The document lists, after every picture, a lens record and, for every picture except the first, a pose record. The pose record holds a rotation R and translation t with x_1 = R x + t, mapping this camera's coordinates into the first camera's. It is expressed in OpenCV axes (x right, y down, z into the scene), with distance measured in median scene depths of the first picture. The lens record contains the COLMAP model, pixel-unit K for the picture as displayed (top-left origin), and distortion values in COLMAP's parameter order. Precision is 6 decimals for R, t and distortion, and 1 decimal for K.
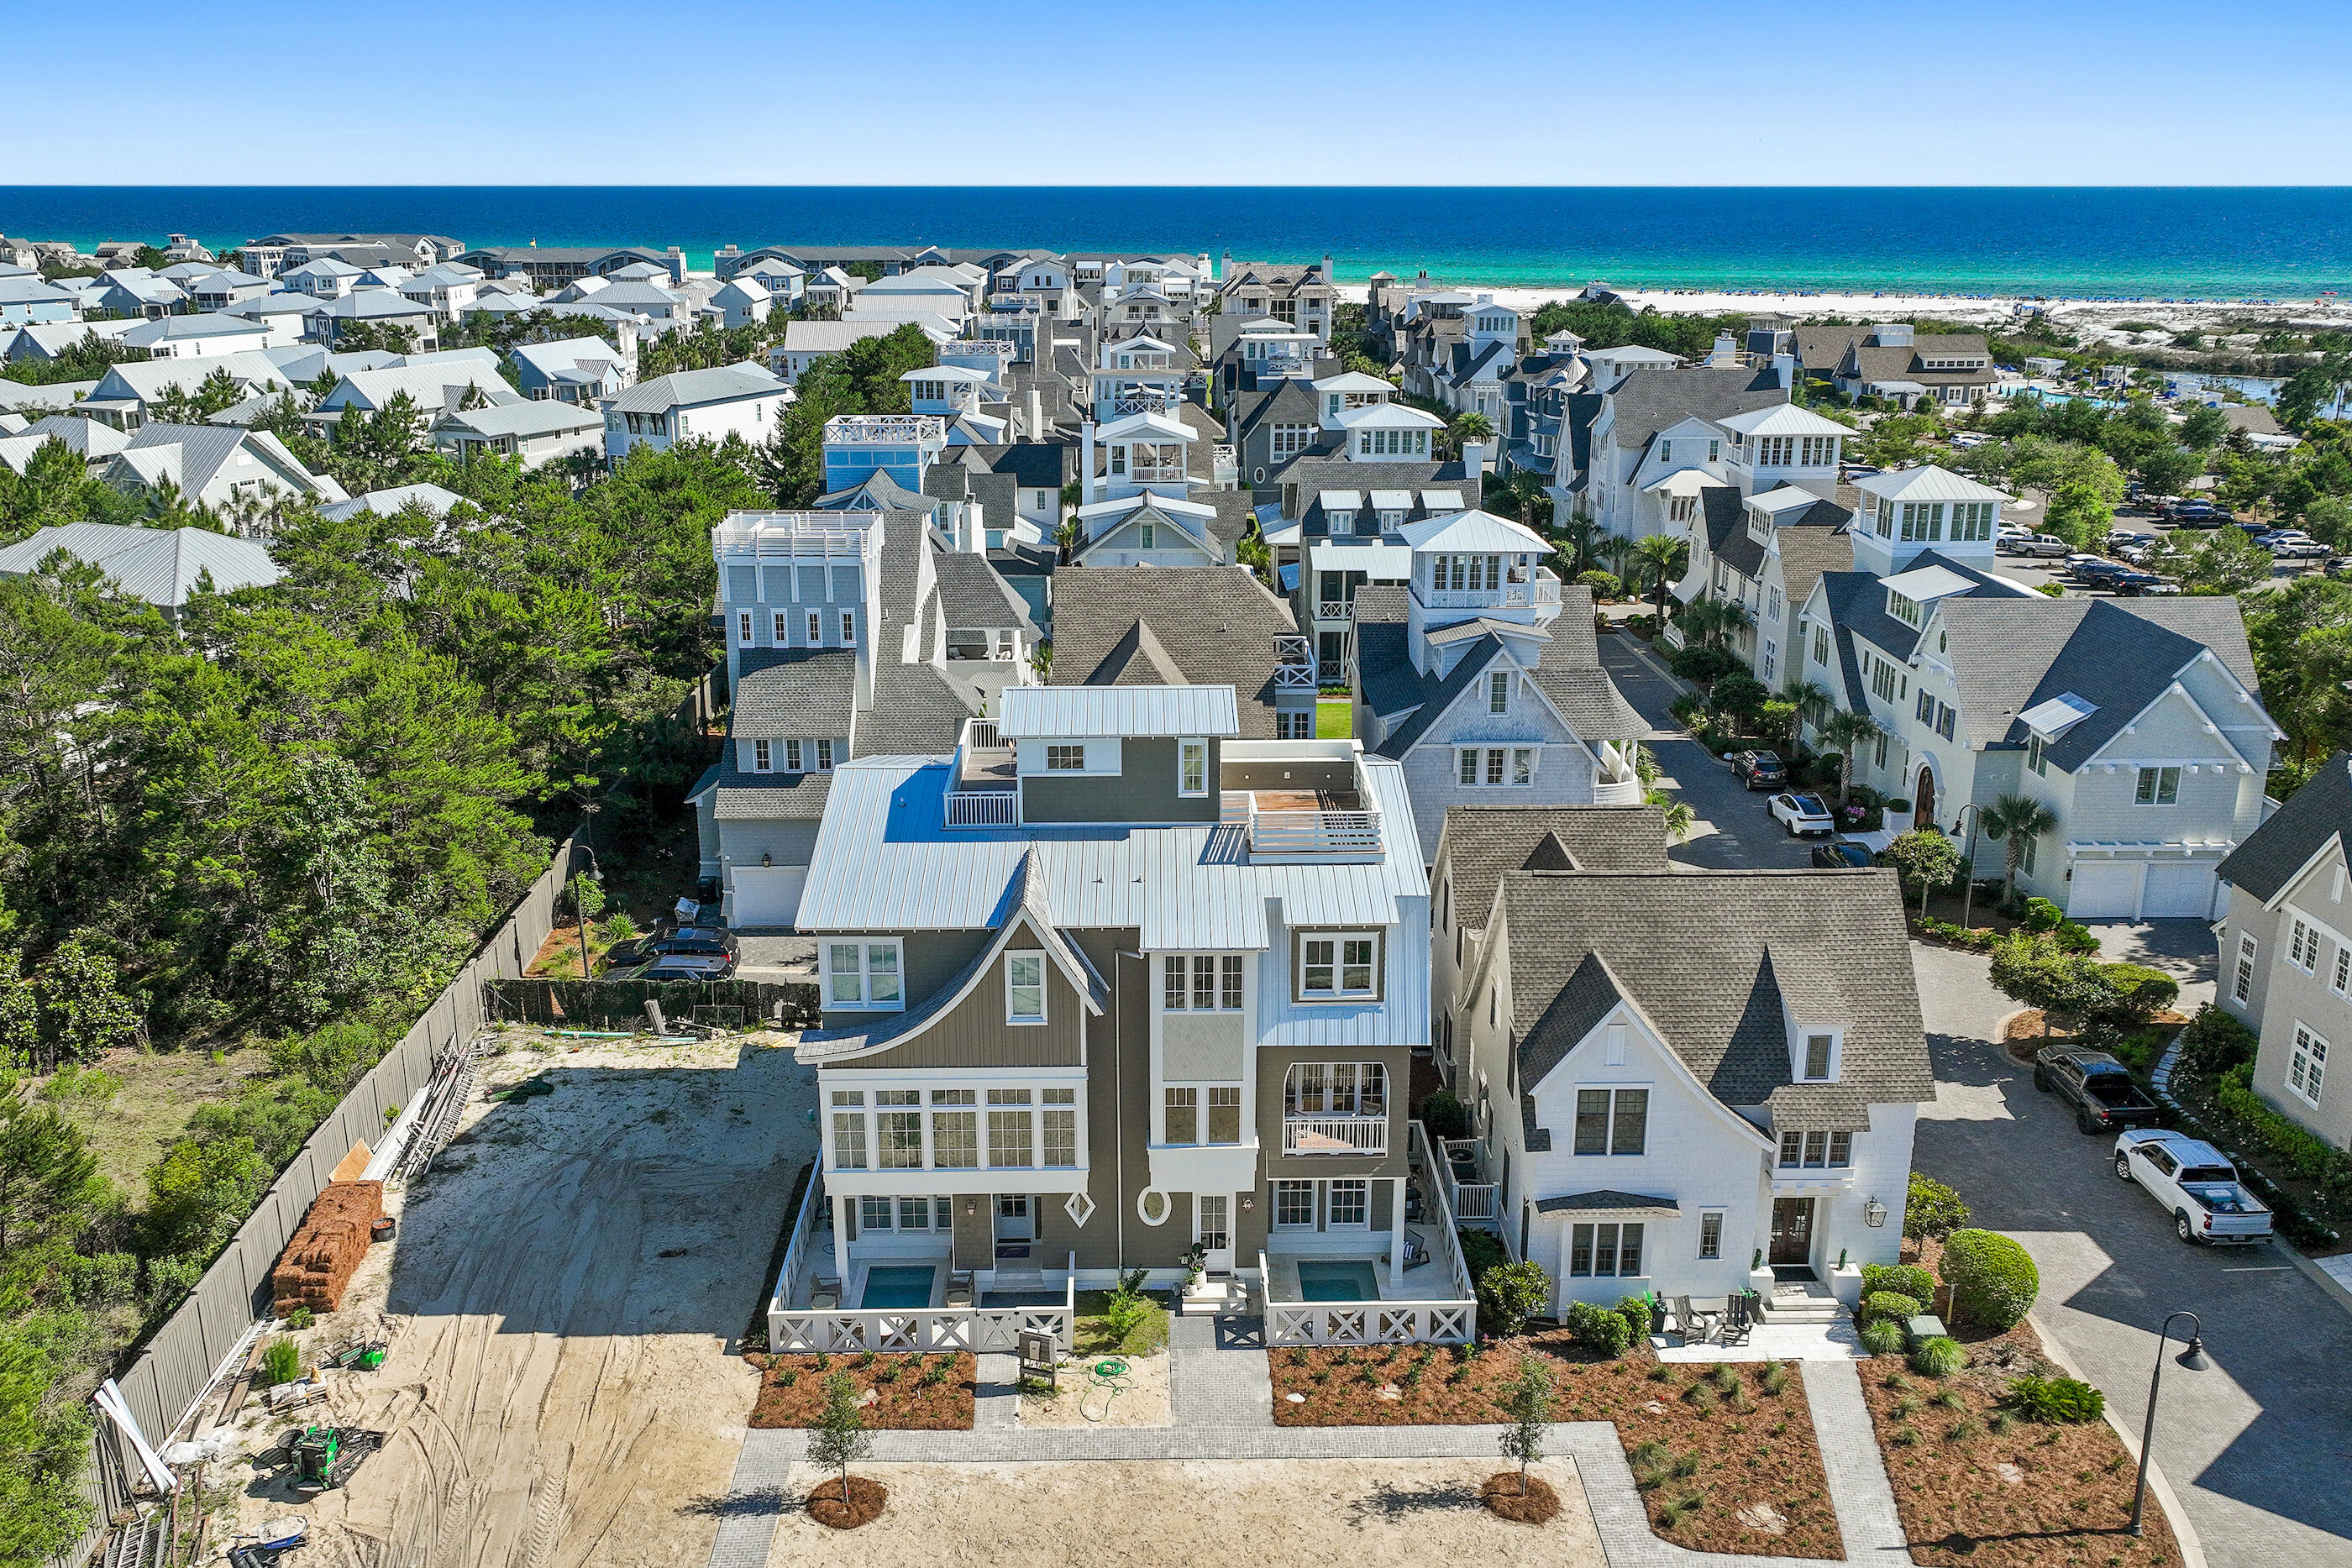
lens RADIAL K [[1977.9, 0, 1184.9], [0, 1977.9, 755.3], [0, 0, 1]] dist [0.002924, 0.000718]
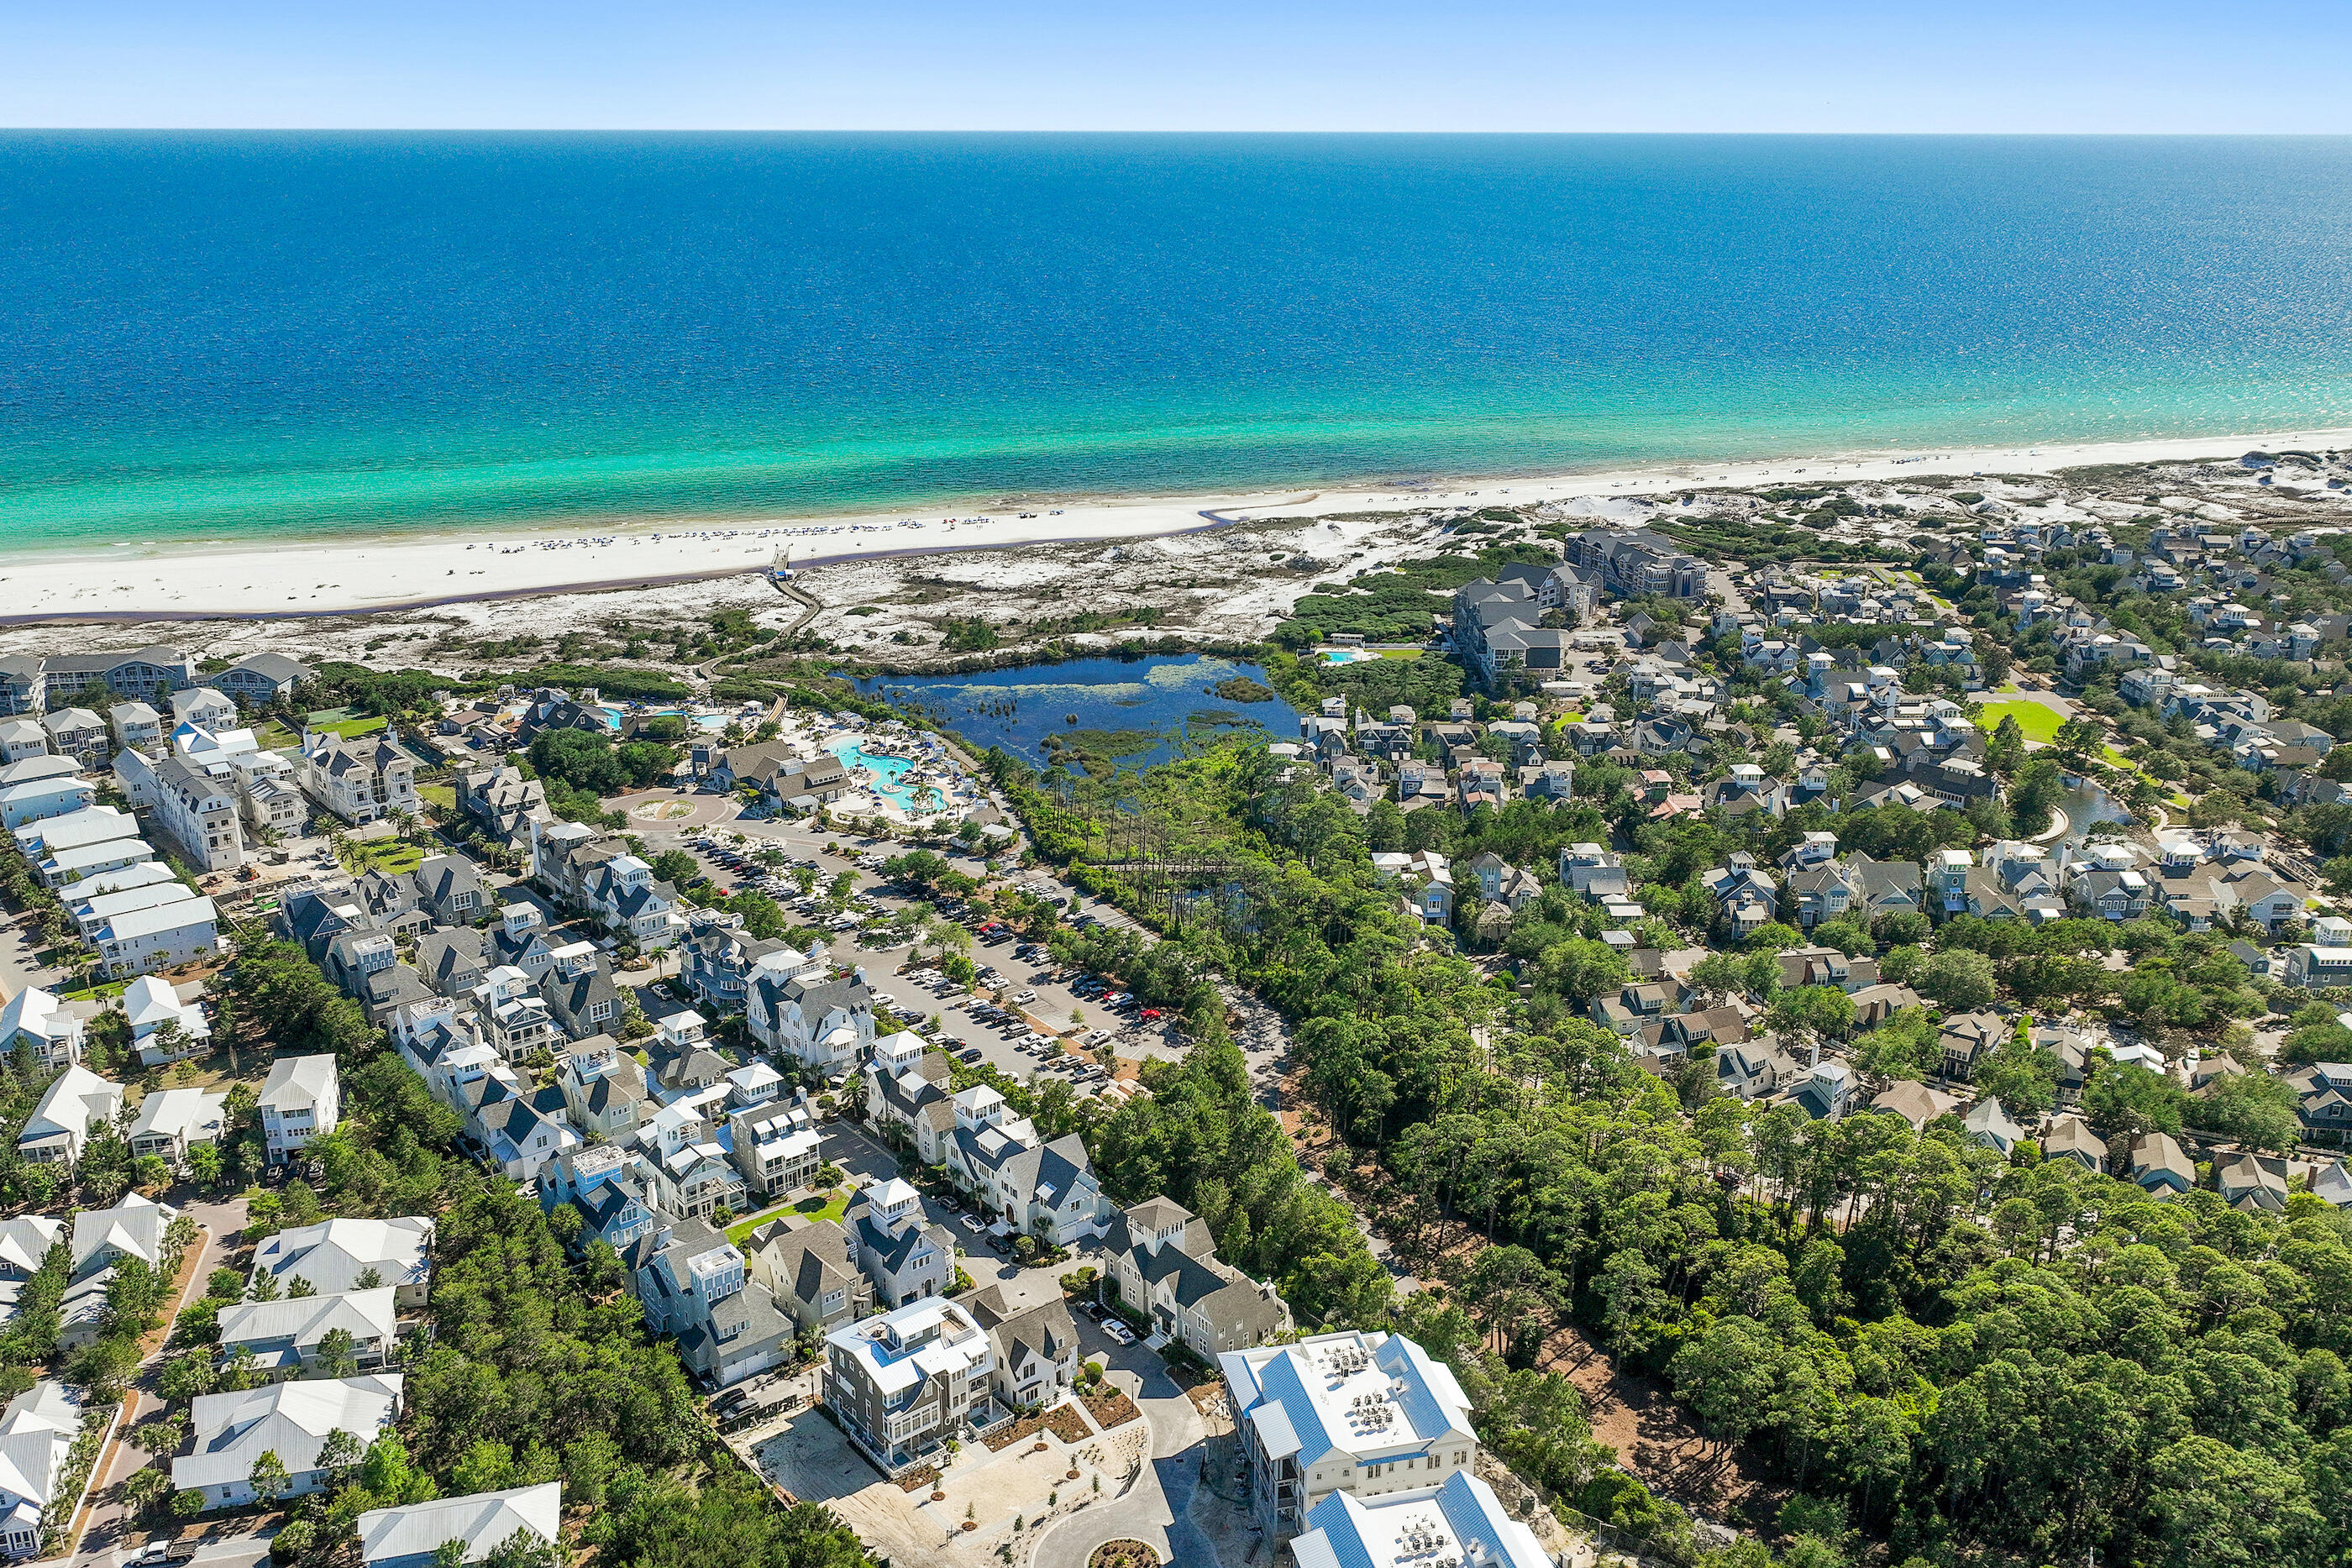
lens RADIAL K [[2005.0, 0, 1185.9], [0, 2005.0, 755.1], [0, 0, 1]] dist [0.003214, -0.001169]
pose [[0.788420, -0.186895, 0.586058, -2.150733], [0.167020, 0.981977, 0.088463, -1.723357], [-0.592029, 0.028137, 0.805425, -3.362278]]
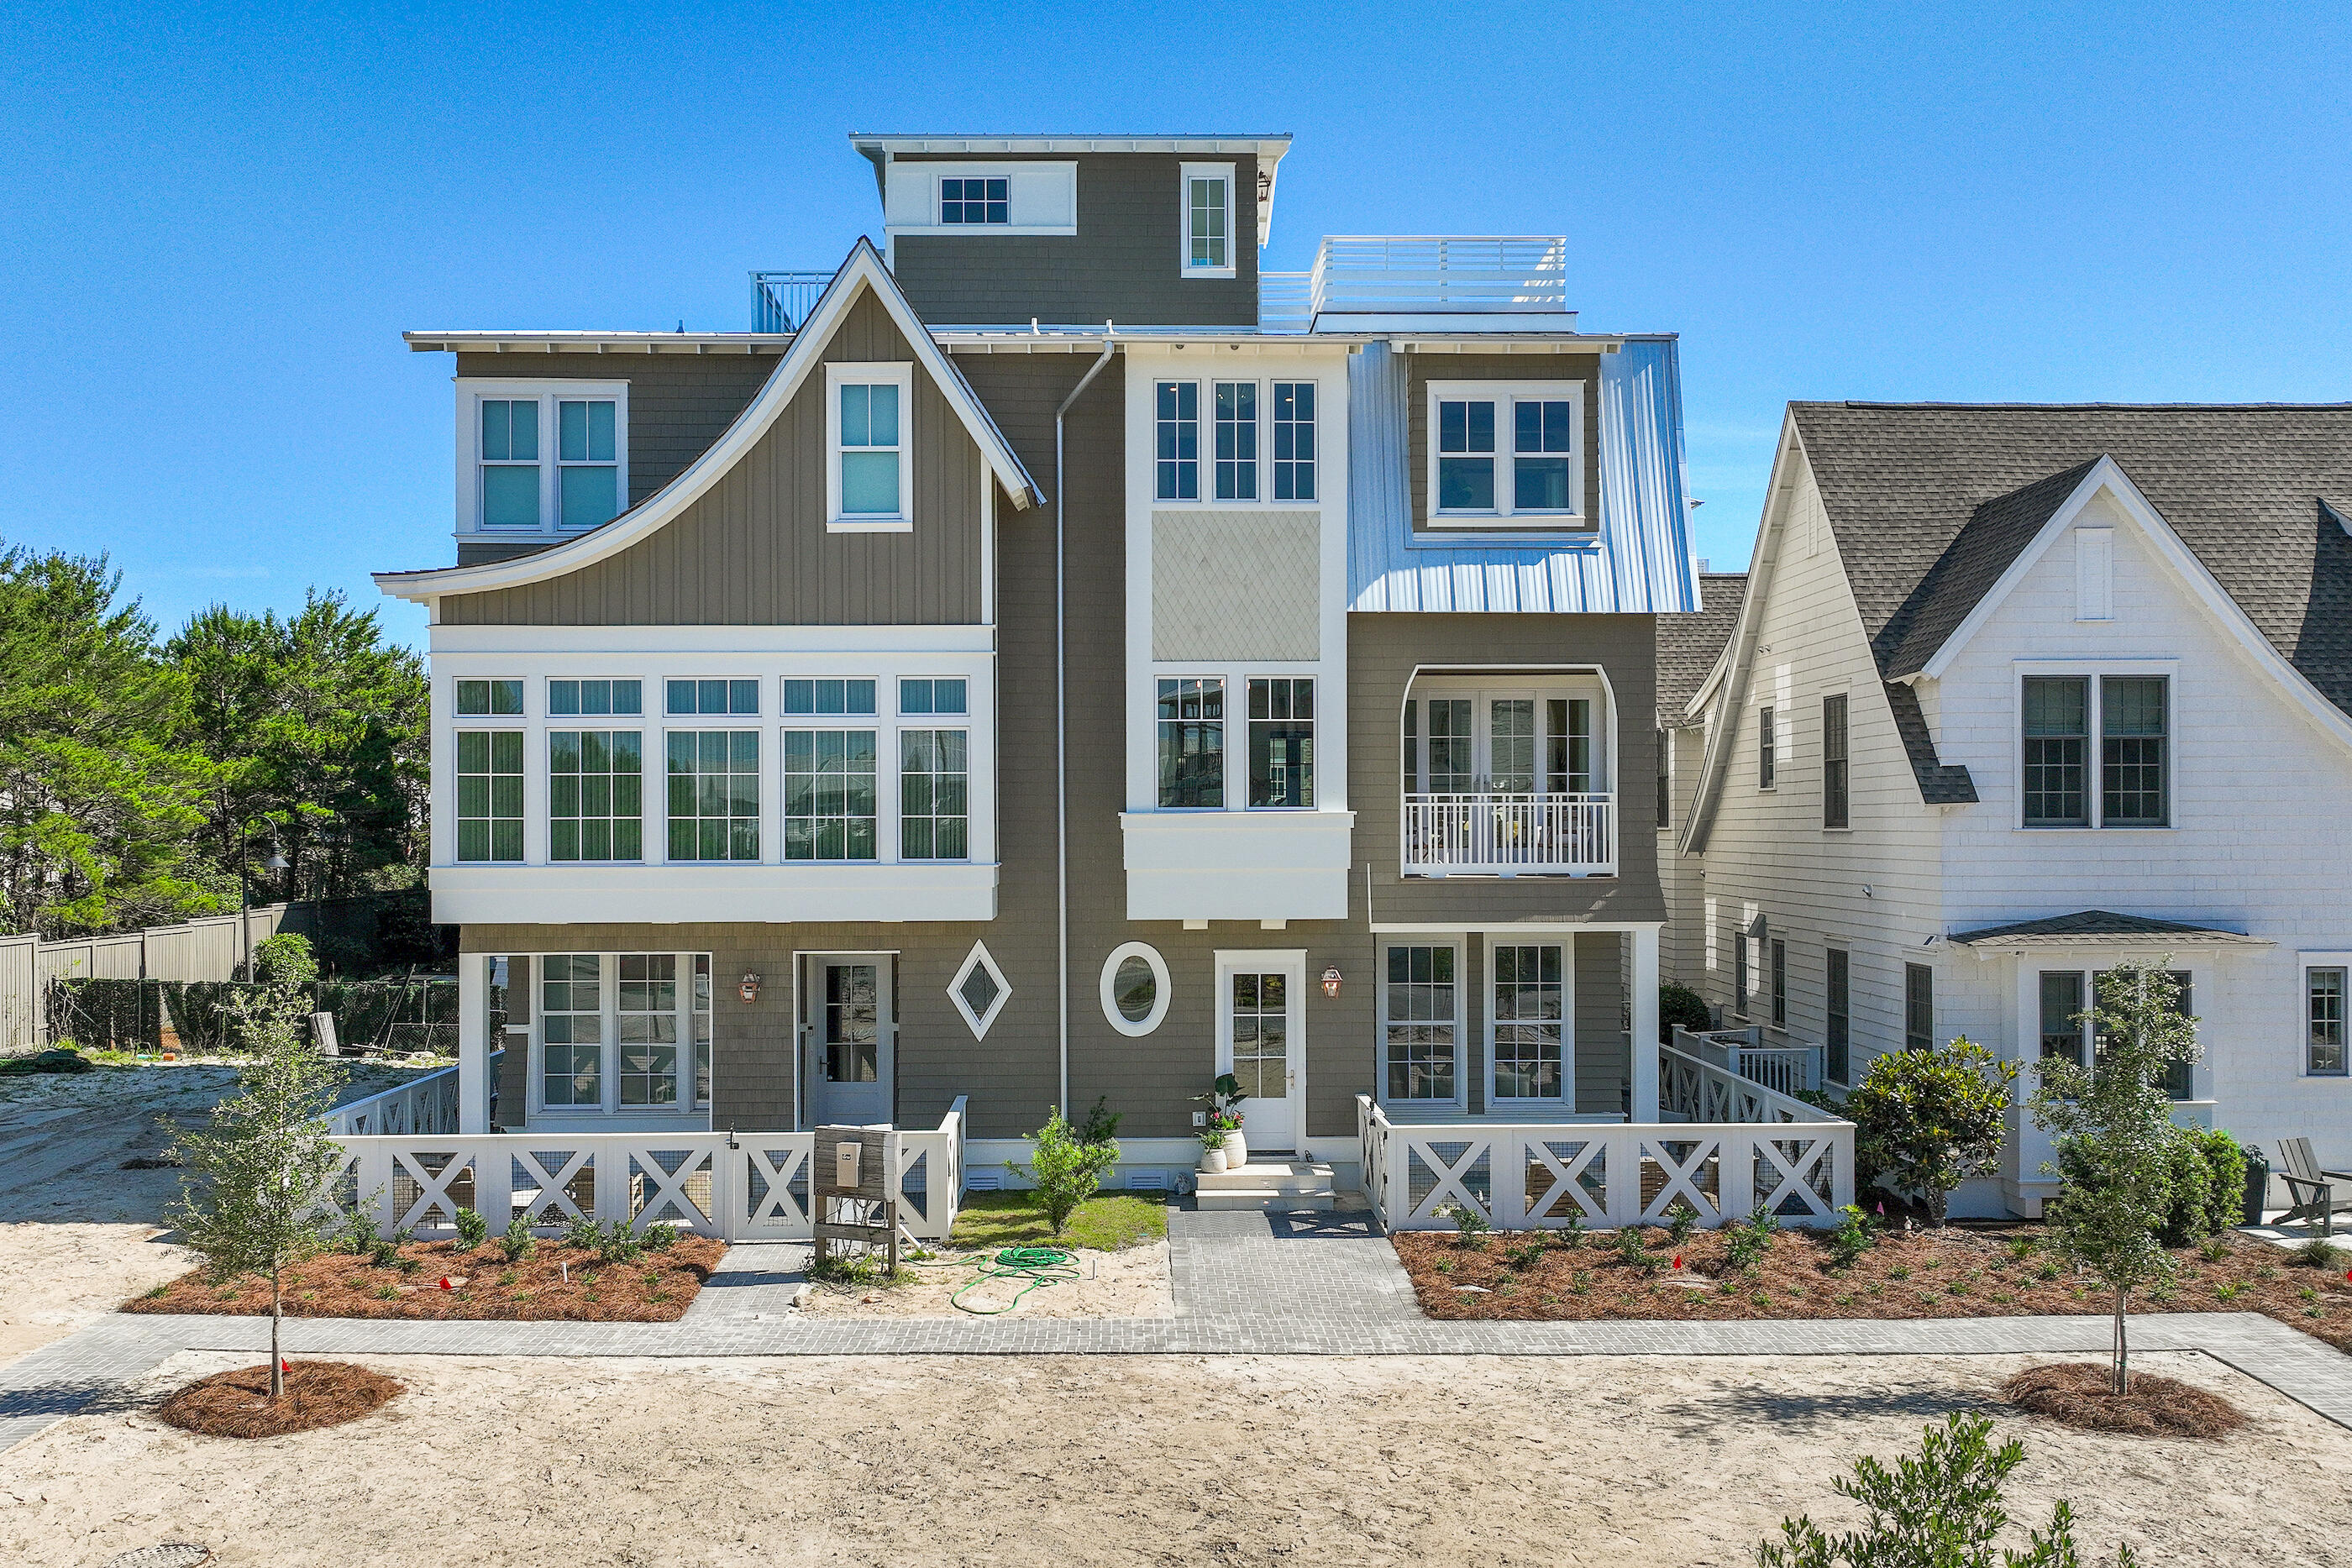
lens RADIAL K [[1964.7, 0, 1182.1], [0, 1964.7, 821.8], [0, 0, 1]] dist [0.001668, 0.000875]
pose [[0.999987, -0.005104, 0.000442, -0.004325], [0.005017, 0.958178, -0.286130, 0.333258], [0.001037, 0.286129, 0.958191, 0.548020]]
